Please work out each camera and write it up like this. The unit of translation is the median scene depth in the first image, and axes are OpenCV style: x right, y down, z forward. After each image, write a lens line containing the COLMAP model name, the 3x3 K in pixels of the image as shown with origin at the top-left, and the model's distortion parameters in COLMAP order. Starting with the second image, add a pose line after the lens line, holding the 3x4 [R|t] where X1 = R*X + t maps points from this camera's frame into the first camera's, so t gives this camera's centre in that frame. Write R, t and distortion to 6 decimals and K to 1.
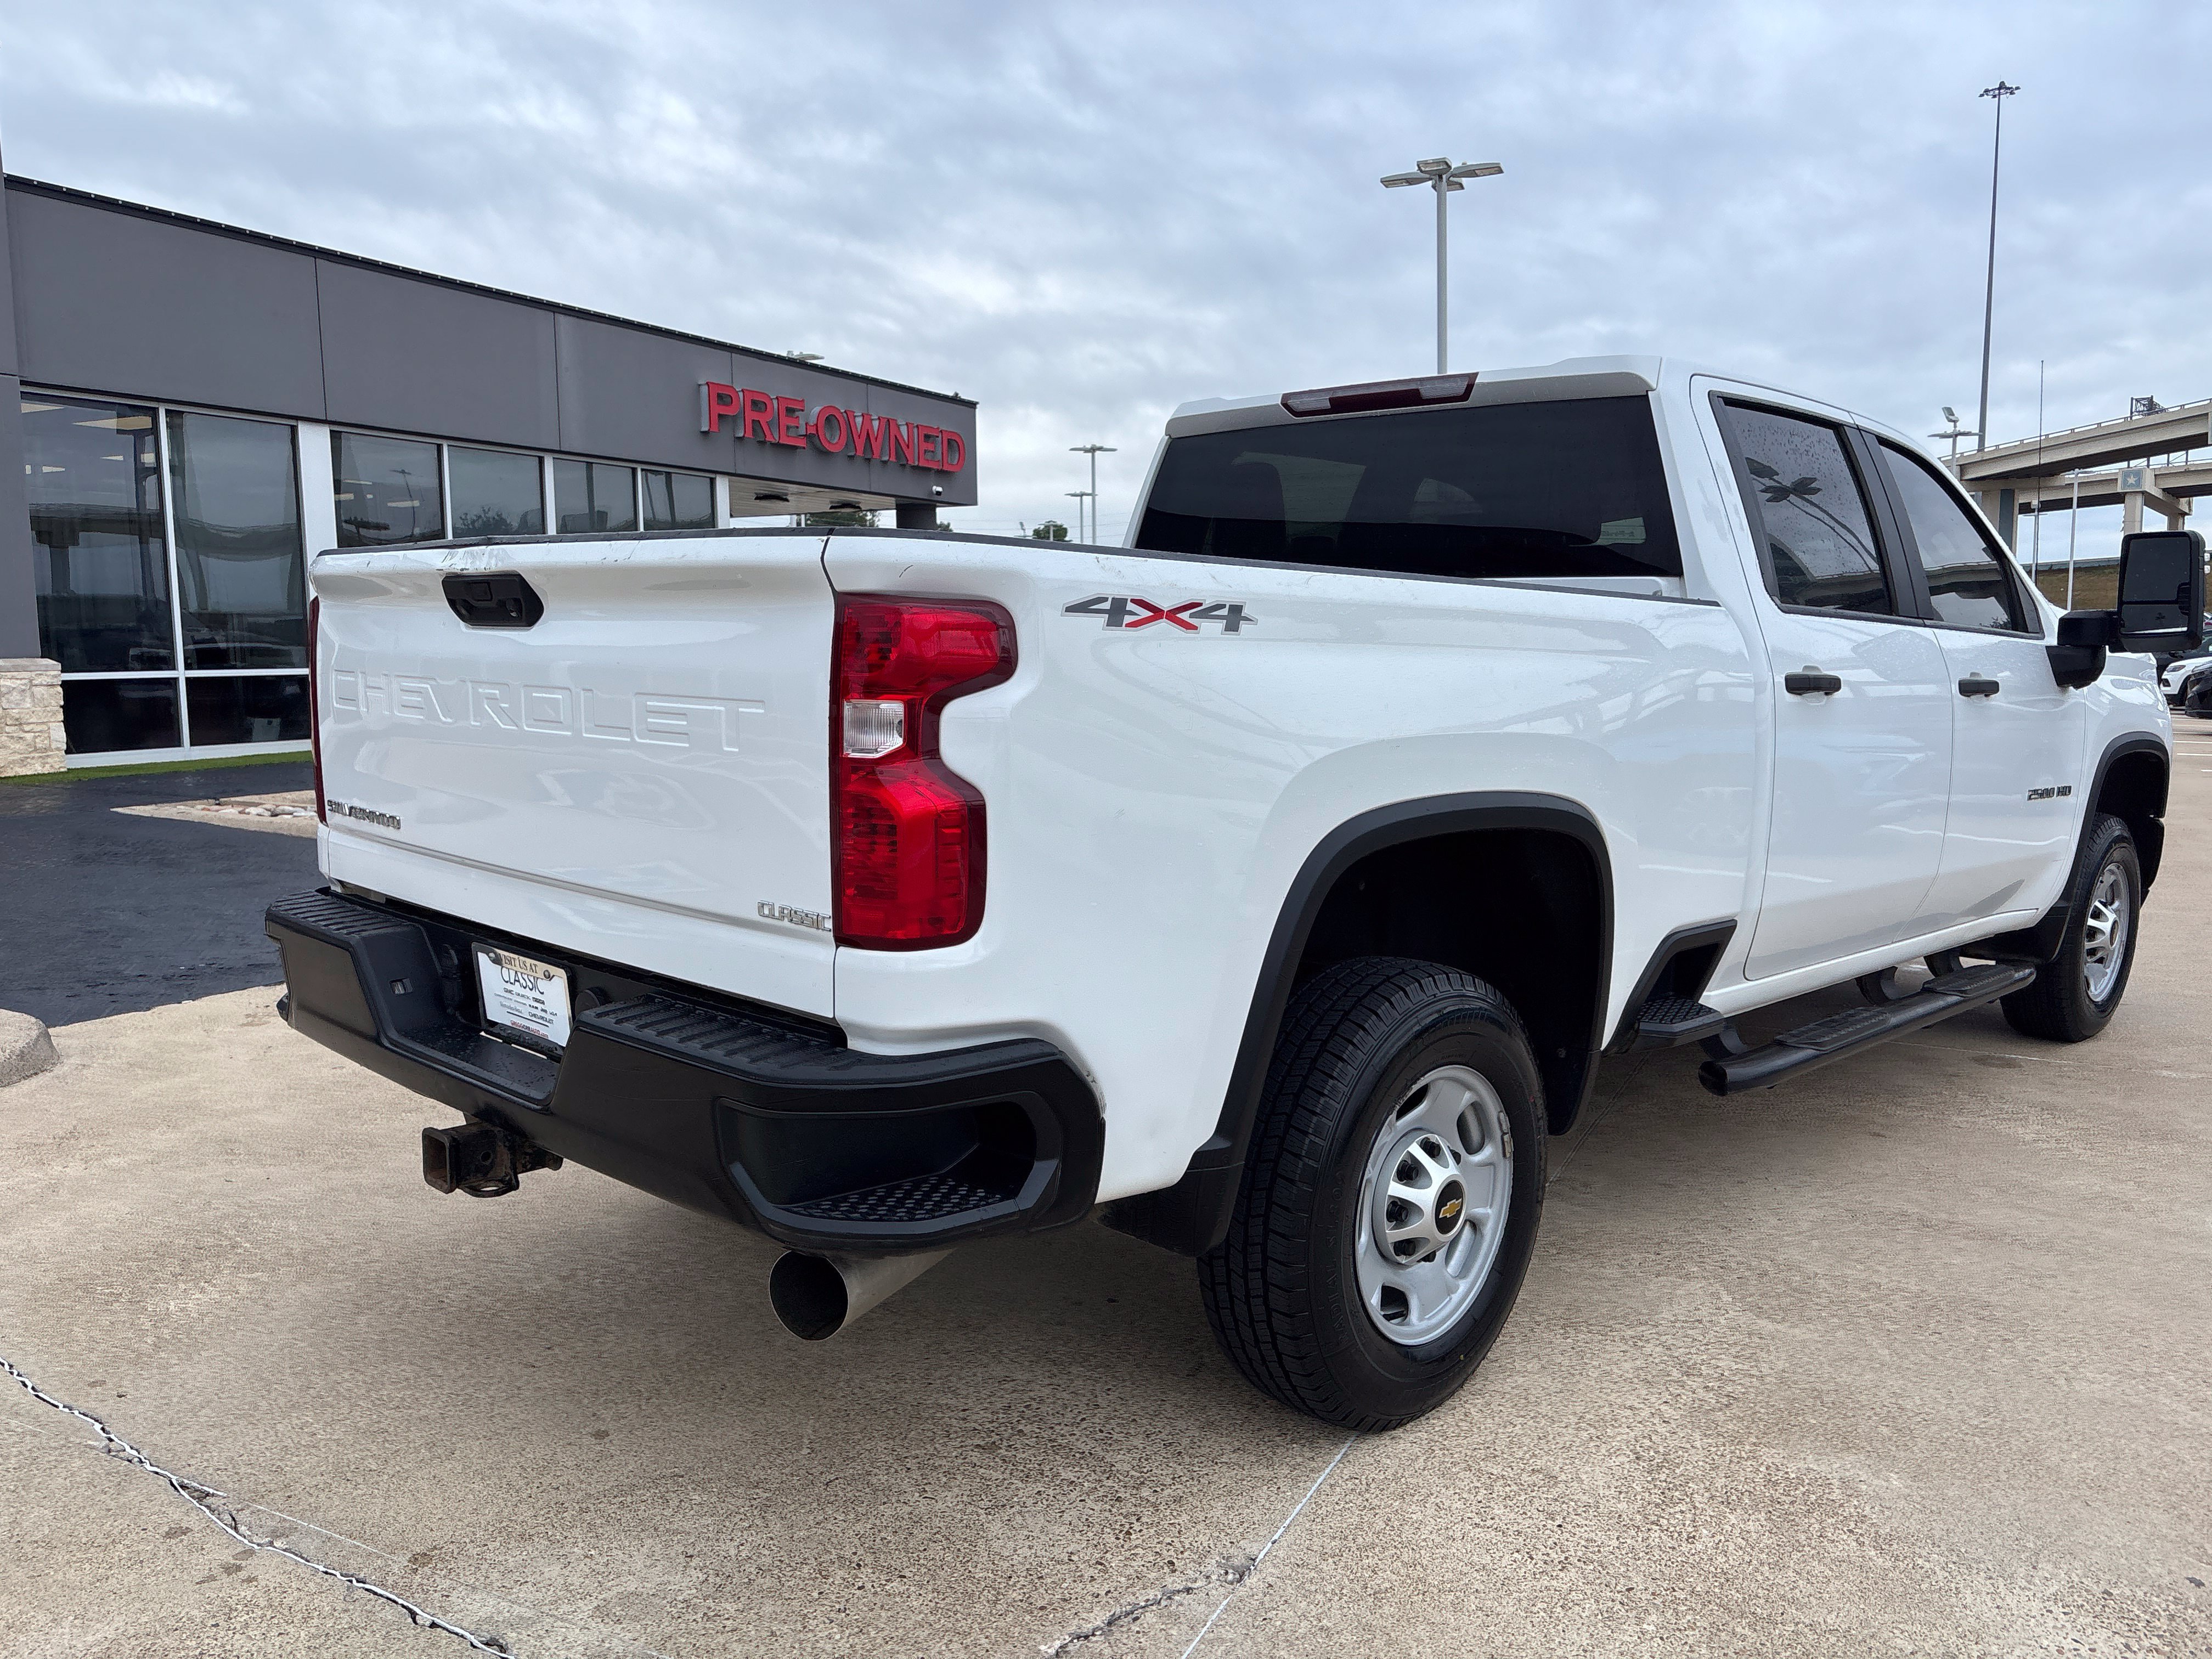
lens RADIAL K [[1696.6, 0, 1106.0], [0, 1696.6, 829.5], [0, 0, 1]] dist [0.056813, -0.061025]
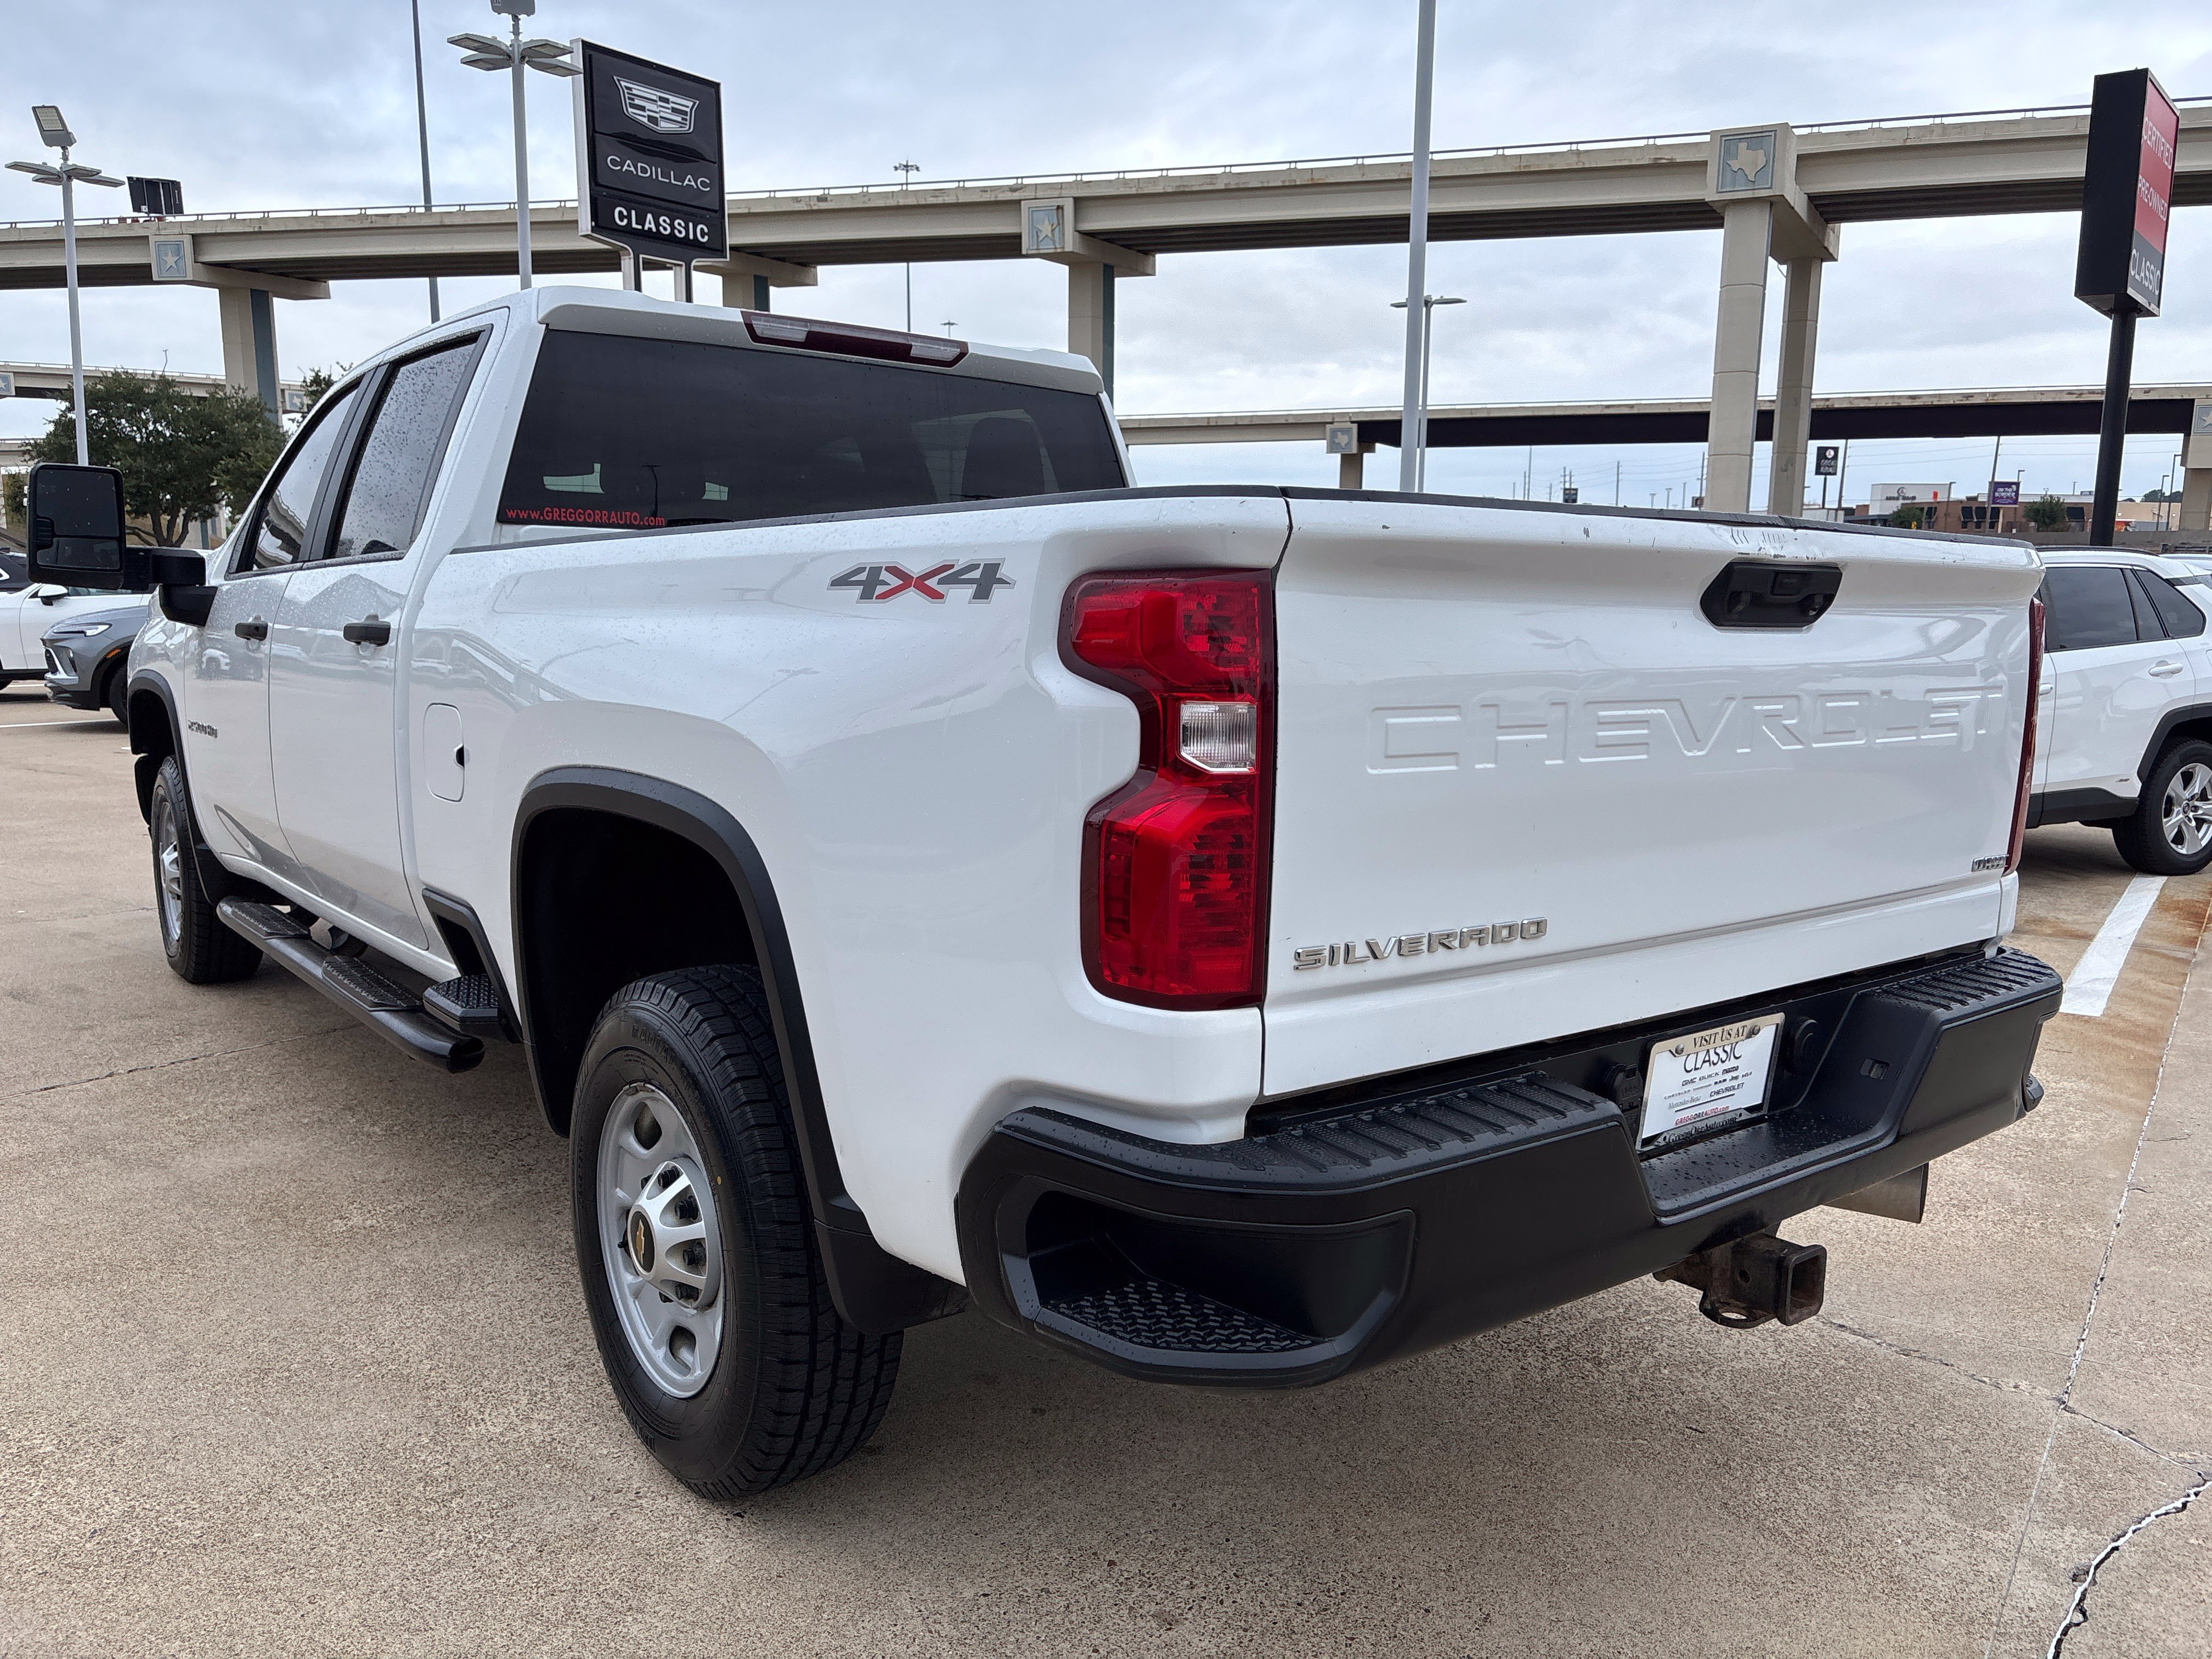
lens RADIAL K [[1696.6, 0, 1106.0], [0, 1696.6, 829.5], [0, 0, 1]] dist [0.056813, -0.061025]
pose [[0.139336, -0.142850, 0.979887, -0.812895], [0.098082, 0.986665, 0.129891, -0.106845], [-0.985376, 0.078010, 0.151489, 0.797863]]
